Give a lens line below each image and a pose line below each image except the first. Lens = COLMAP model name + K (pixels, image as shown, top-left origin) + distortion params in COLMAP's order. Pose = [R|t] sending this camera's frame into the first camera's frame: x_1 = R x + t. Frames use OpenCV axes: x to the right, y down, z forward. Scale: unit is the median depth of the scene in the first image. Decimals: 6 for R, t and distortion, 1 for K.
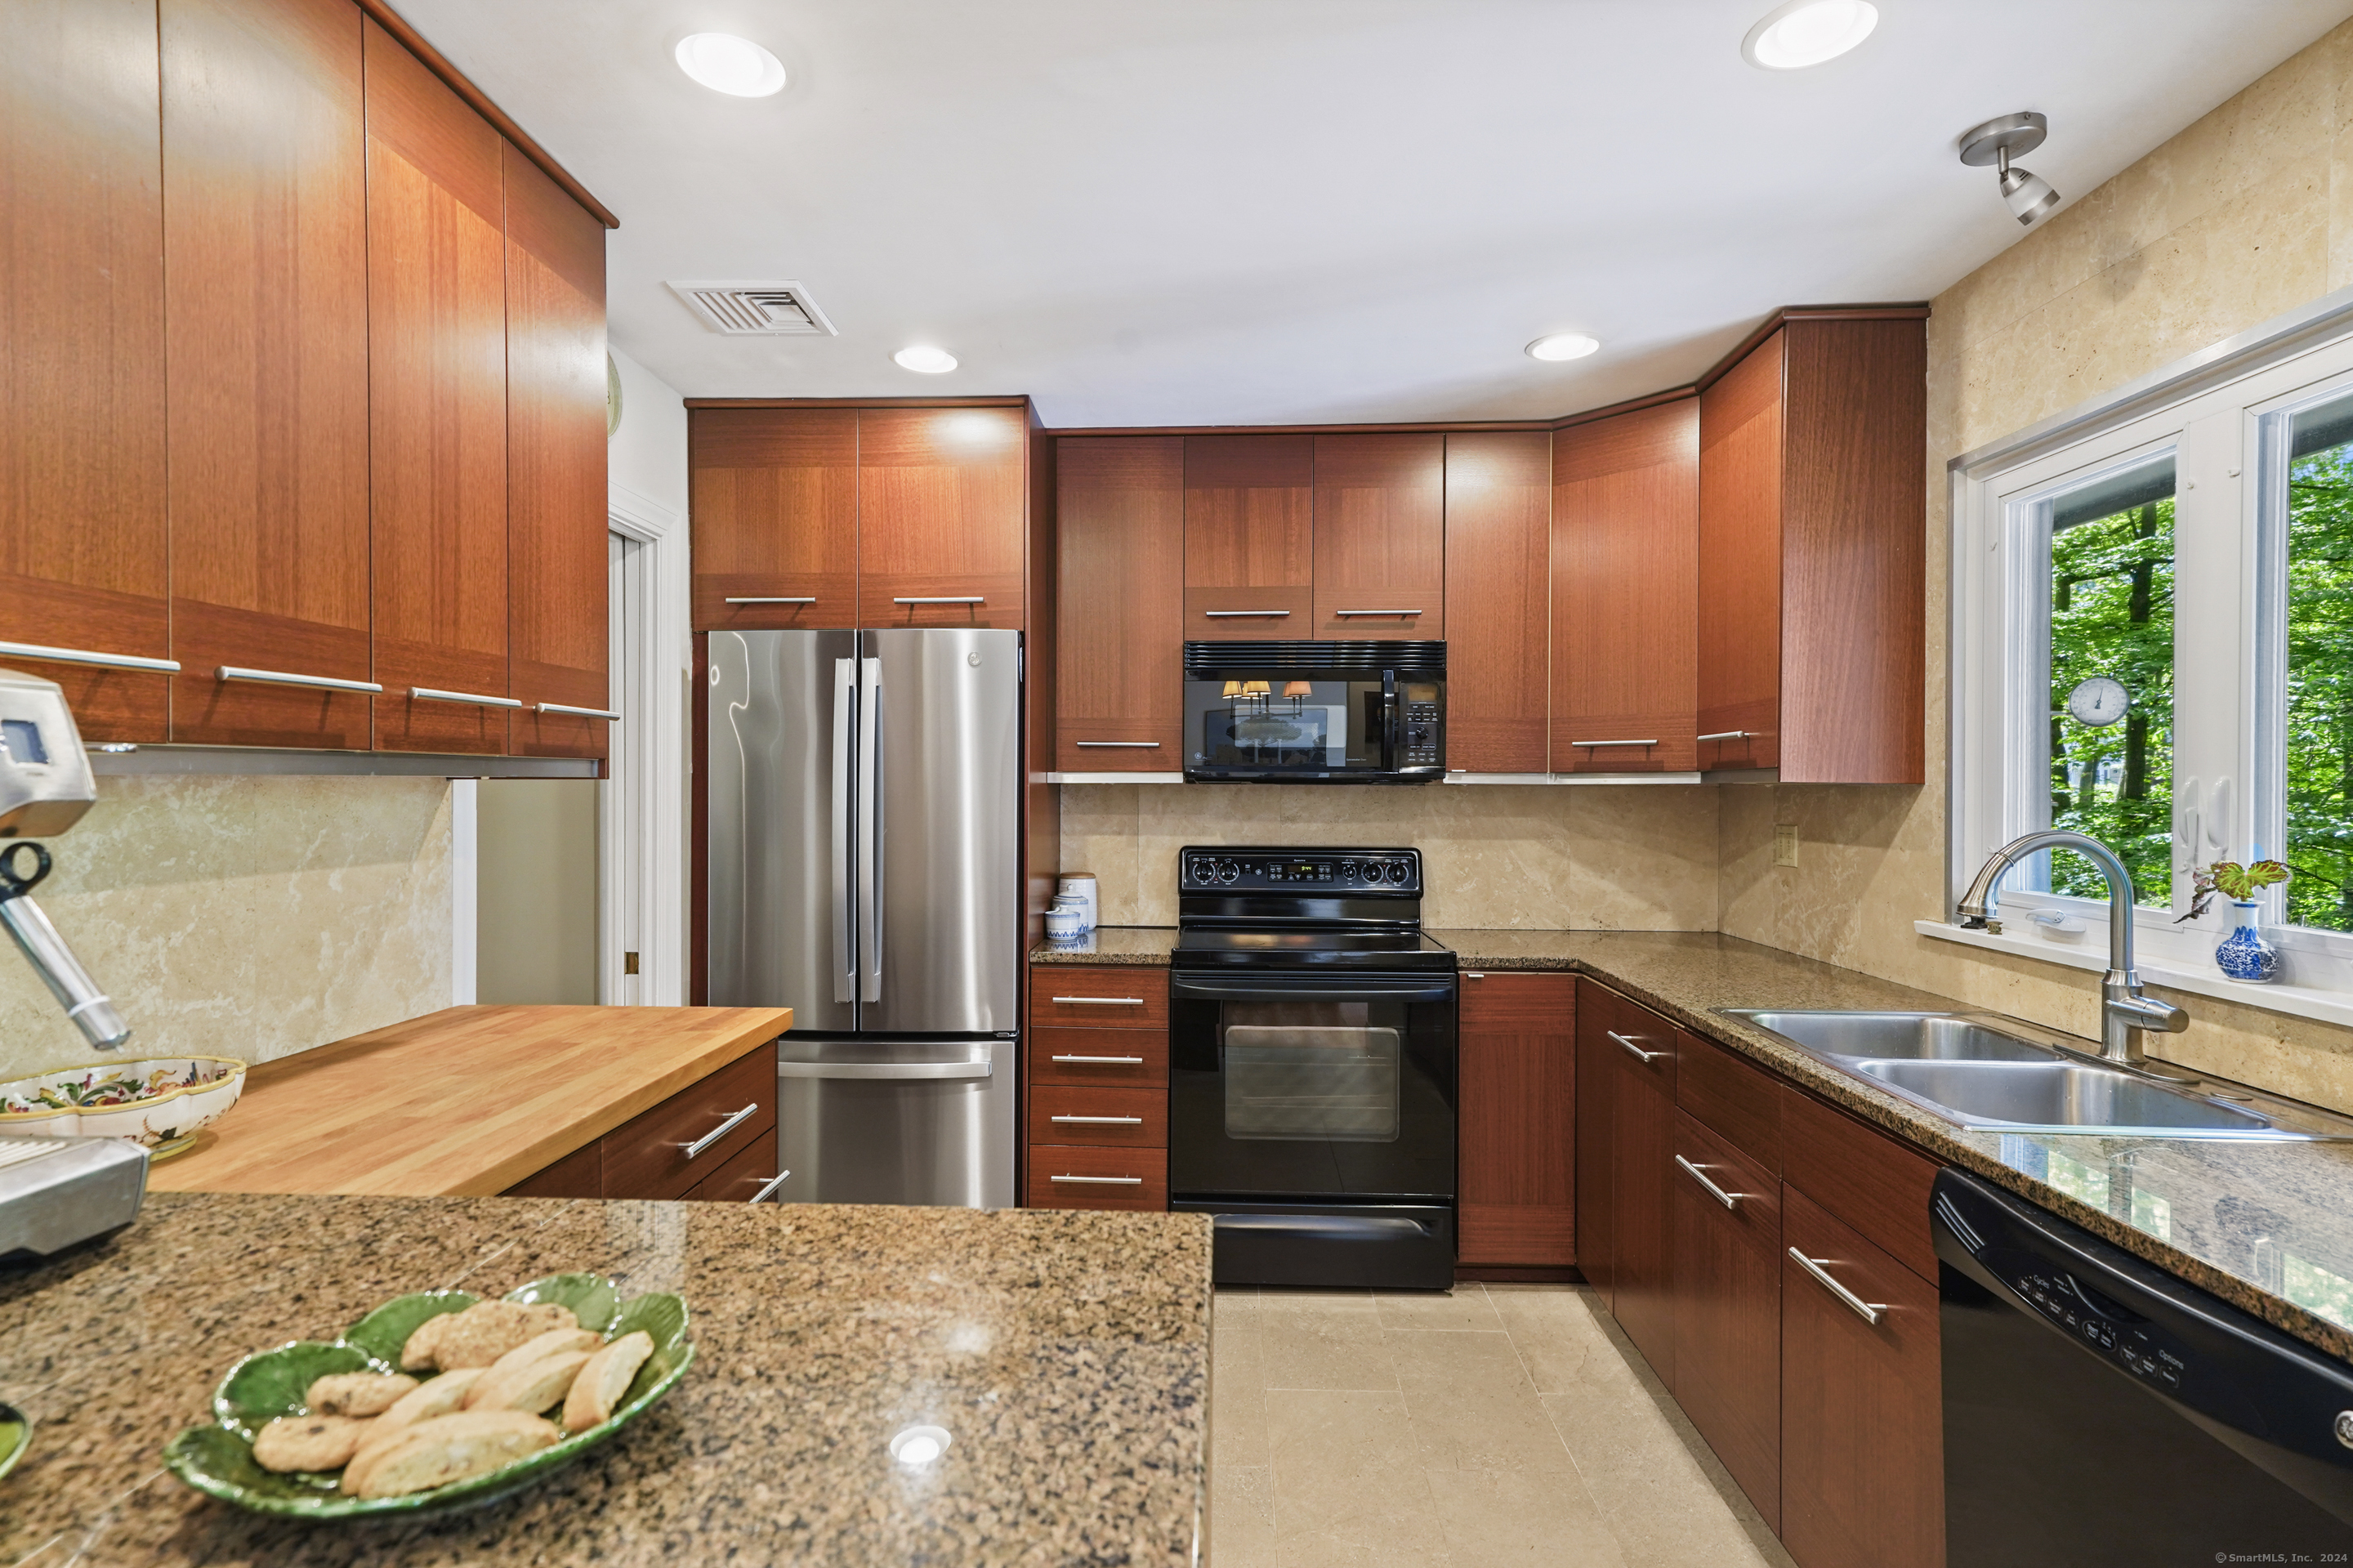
lens RADIAL K [[1194.3, 0, 1159.6], [0, 1194.3, 793.1], [0, 0, 1]] dist [0.027893, -0.000938]
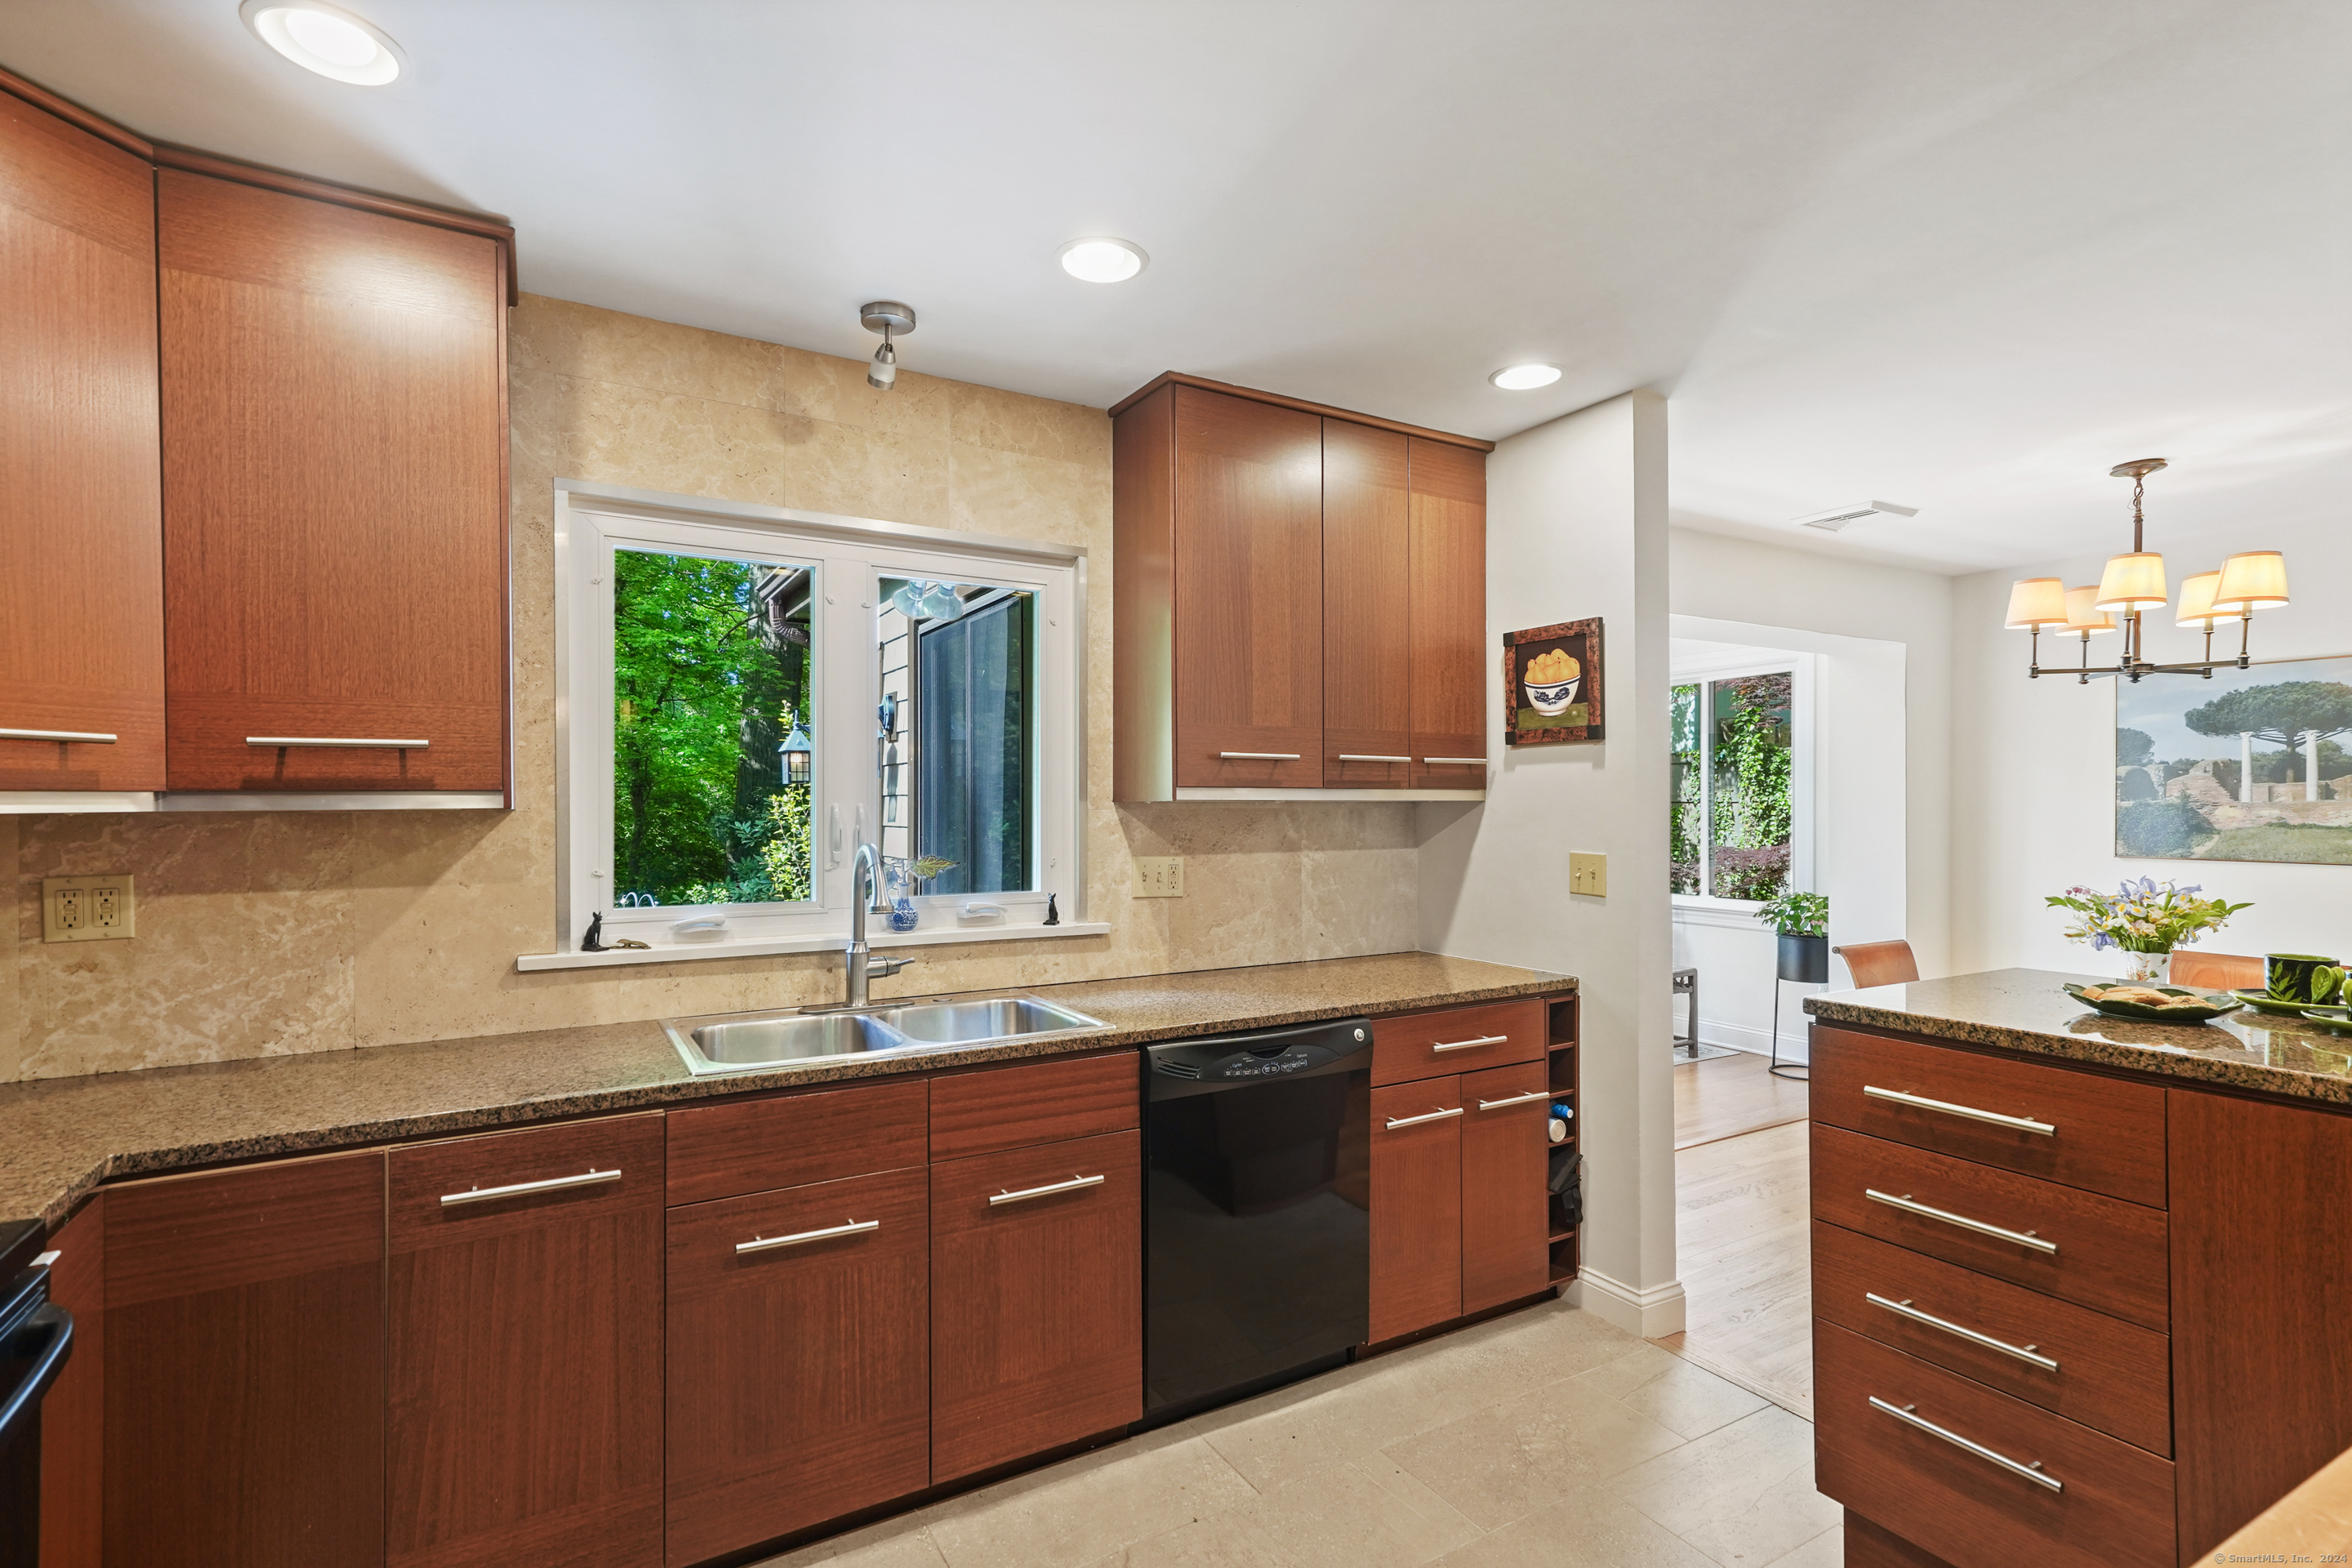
lens RADIAL K [[1102.3, 0, 1172.2], [0, 1102.3, 801.0], [0, 0, 1]] dist [0.013215, 0.001588]
pose [[-0.548987, -0.002674, 0.835826, -0.352169], [0.003975, 0.999975, 0.005810, -0.017033], [-0.835821, 0.006512, -0.548963, 1.041748]]
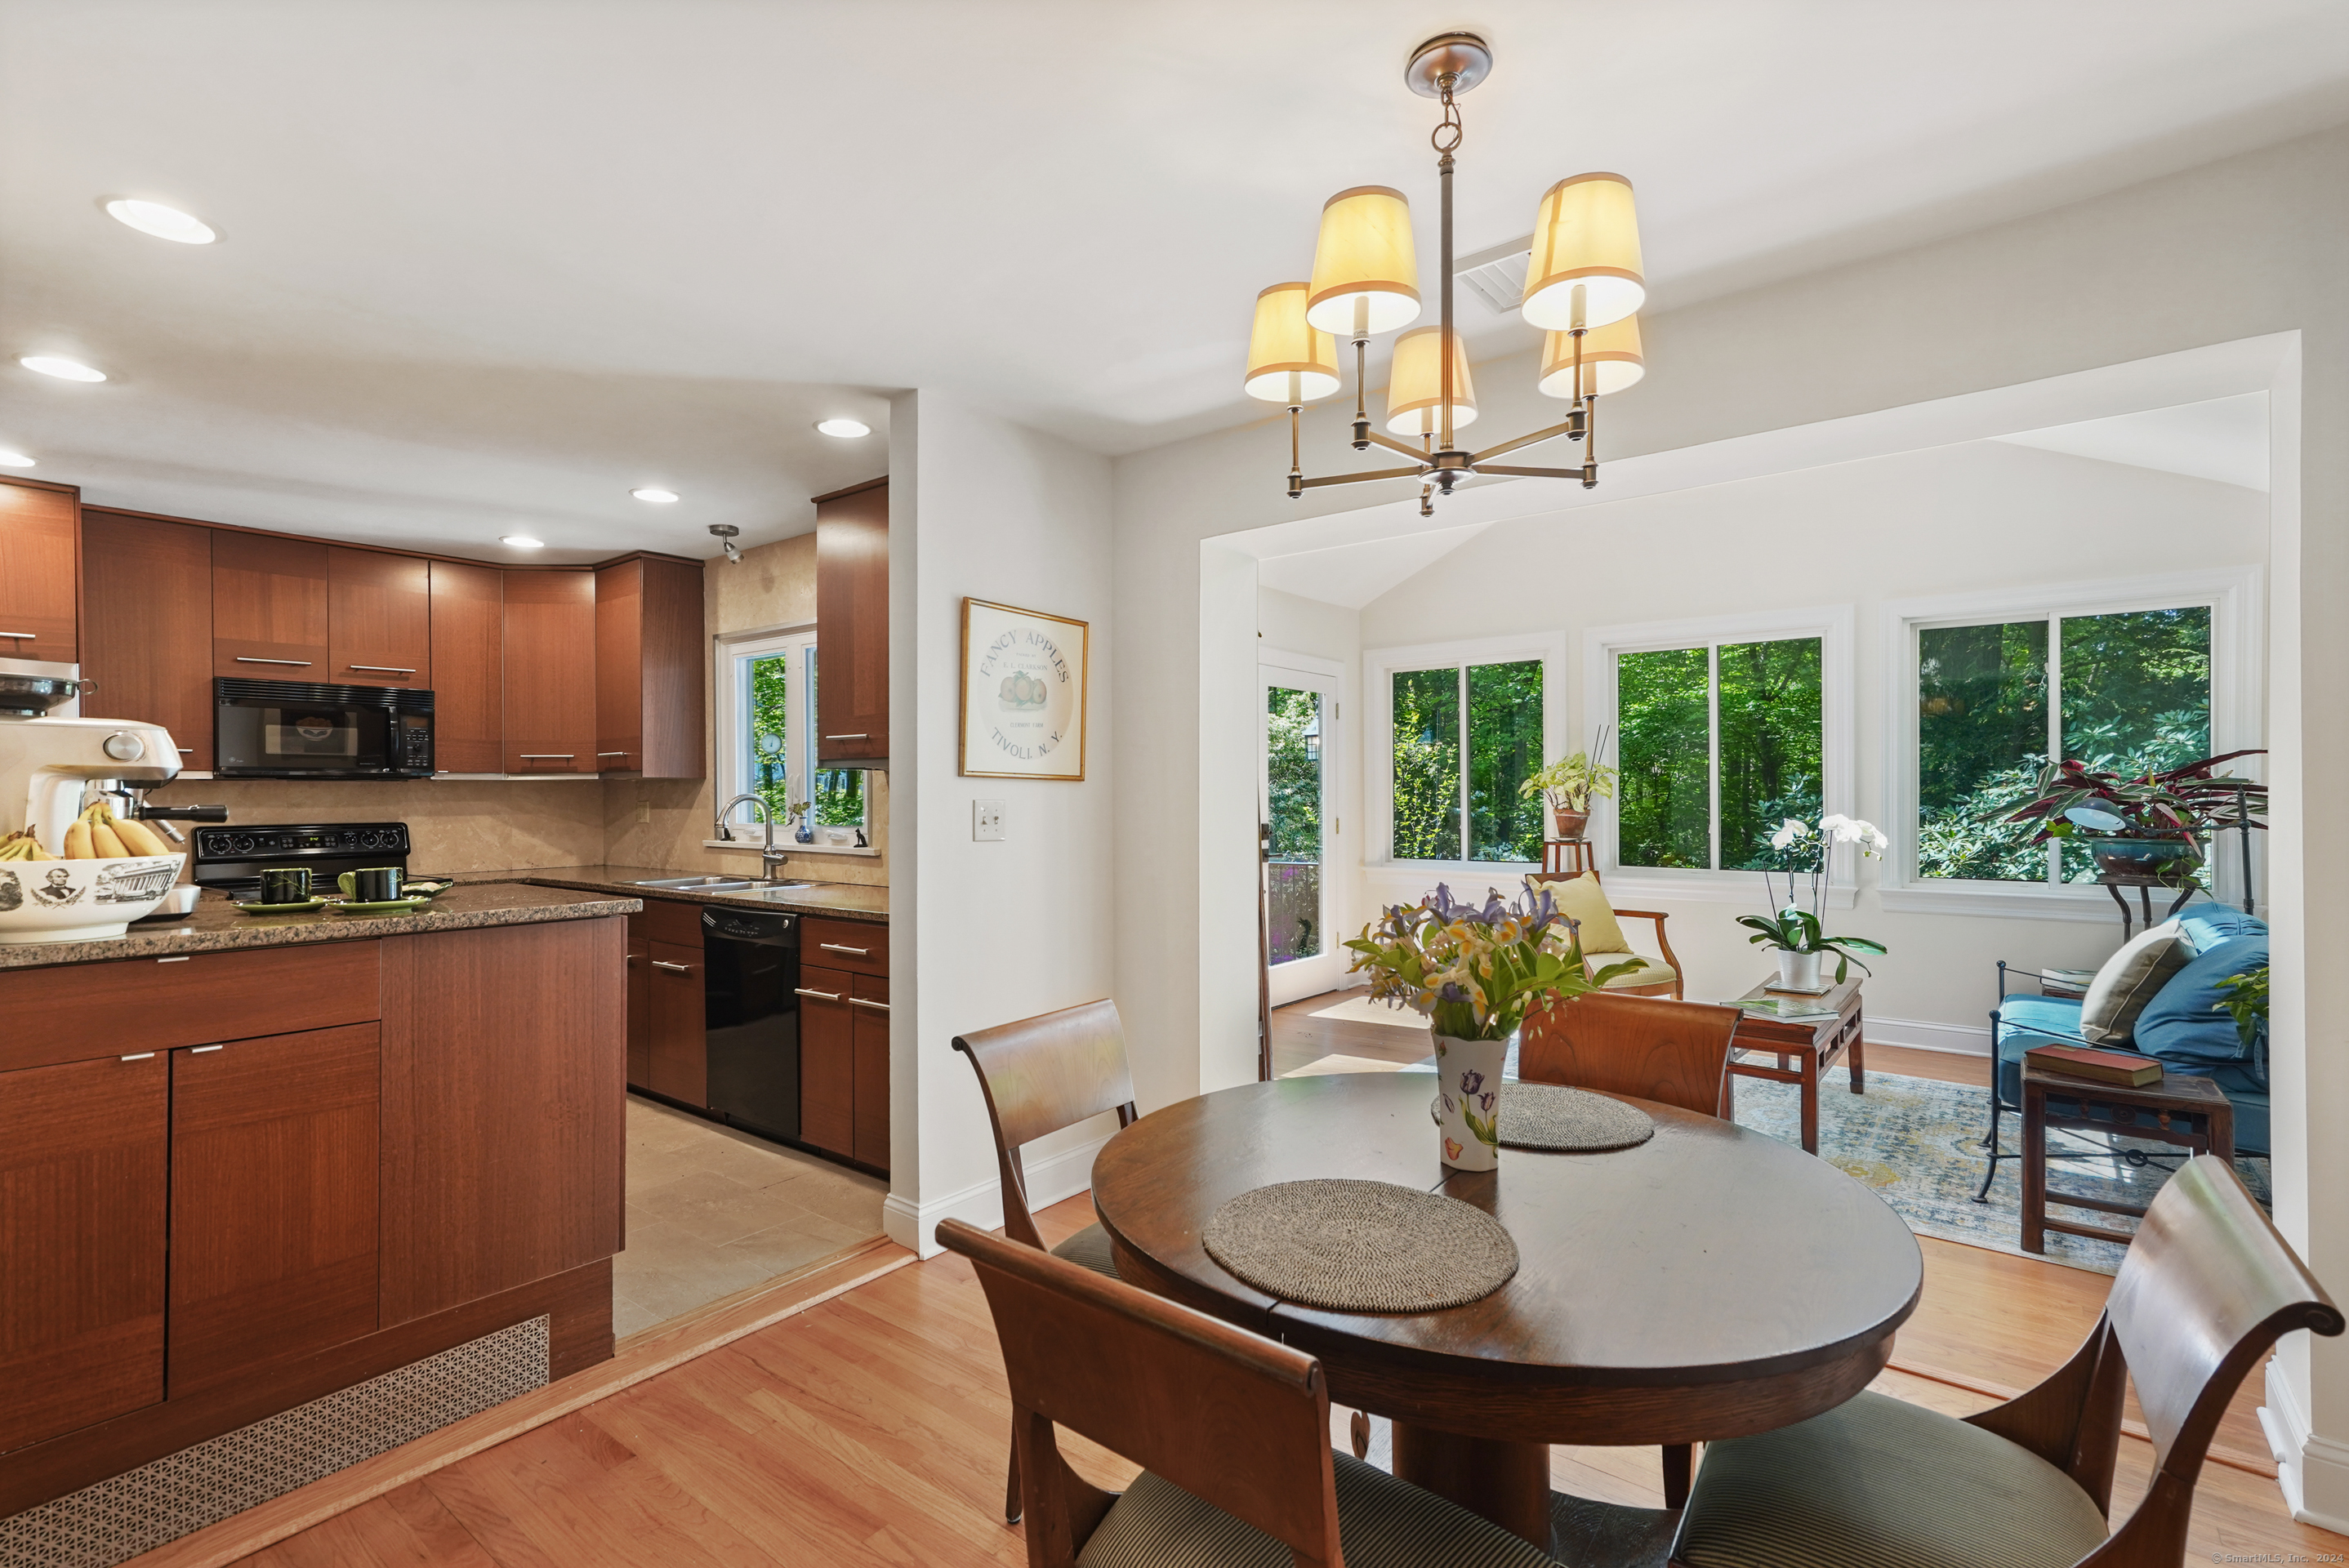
lens RADIAL K [[1100.8, 0, 1182.4], [0, 1100.8, 786.9], [0, 0, 1]] dist [0.013215, 0.001588]
pose [[0.579537, -0.003649, 0.814937, -0.500903], [0.014115, 0.999885, -0.005561, 0.031476], [-0.814823, 0.014726, 0.579522, -0.869164]]
